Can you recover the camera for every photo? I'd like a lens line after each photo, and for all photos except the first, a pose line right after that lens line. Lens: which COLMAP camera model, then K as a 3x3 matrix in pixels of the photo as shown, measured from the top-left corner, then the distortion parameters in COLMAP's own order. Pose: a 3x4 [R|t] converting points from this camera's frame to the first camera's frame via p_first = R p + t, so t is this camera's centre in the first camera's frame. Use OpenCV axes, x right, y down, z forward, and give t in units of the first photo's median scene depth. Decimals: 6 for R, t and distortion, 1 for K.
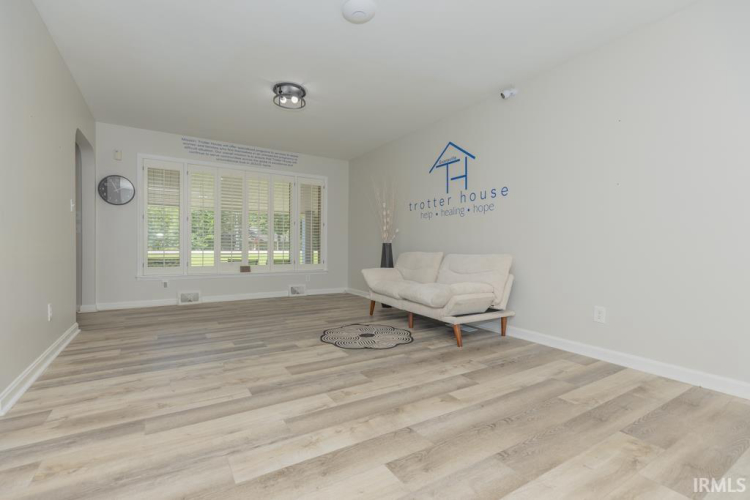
lens RADIAL K [[335.3, 0, 375.1], [0, 335.3, 250.4], [0, 0, 1]] dist [0.008136, 0.000488]
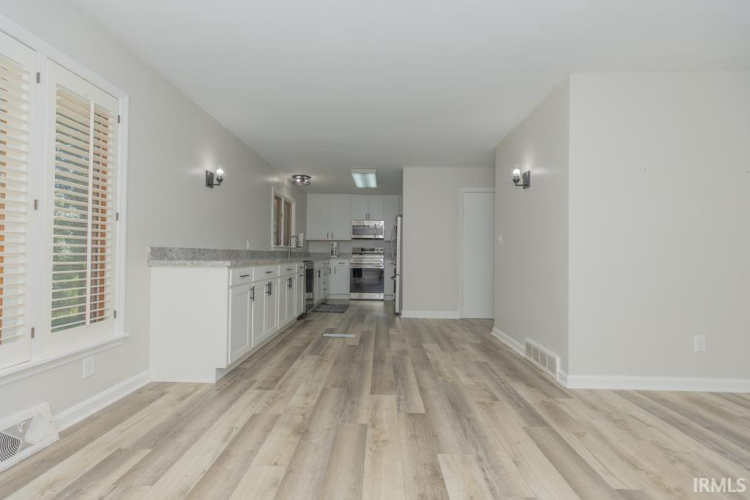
lens RADIAL K [[335.3, 0, 370.7], [0, 335.3, 249.7], [0, 0, 1]] dist [0.008136, 0.000488]
pose [[-0.548122, -0.025291, -0.836016, 0.343162], [-0.028096, 0.999535, -0.011817, -0.046475], [0.835927, 0.017011, -0.548578, 0.567825]]
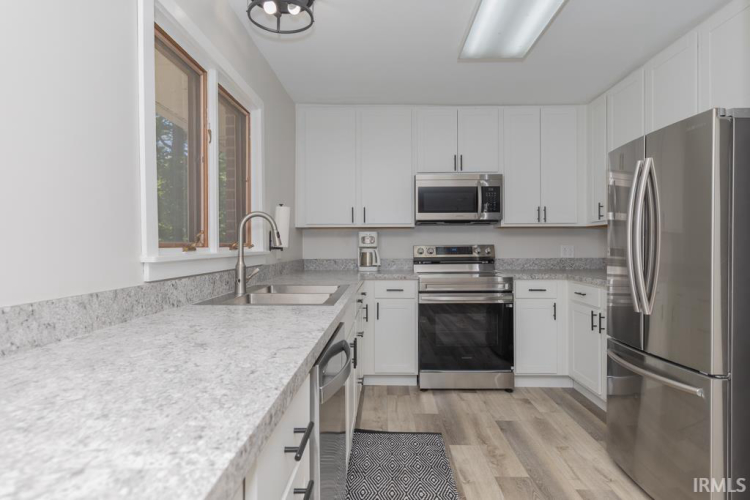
lens RADIAL K [[440.5, 0, 376.4], [0, 440.5, 250.8], [0, 0, 1]] dist [-0.001547, -0.000388]
pose [[-0.528051, -0.000921, -0.849212, -0.416768], [-0.015760, 0.999838, 0.008715, -0.077737], [0.849067, 0.017985, -0.527979, -0.216788]]
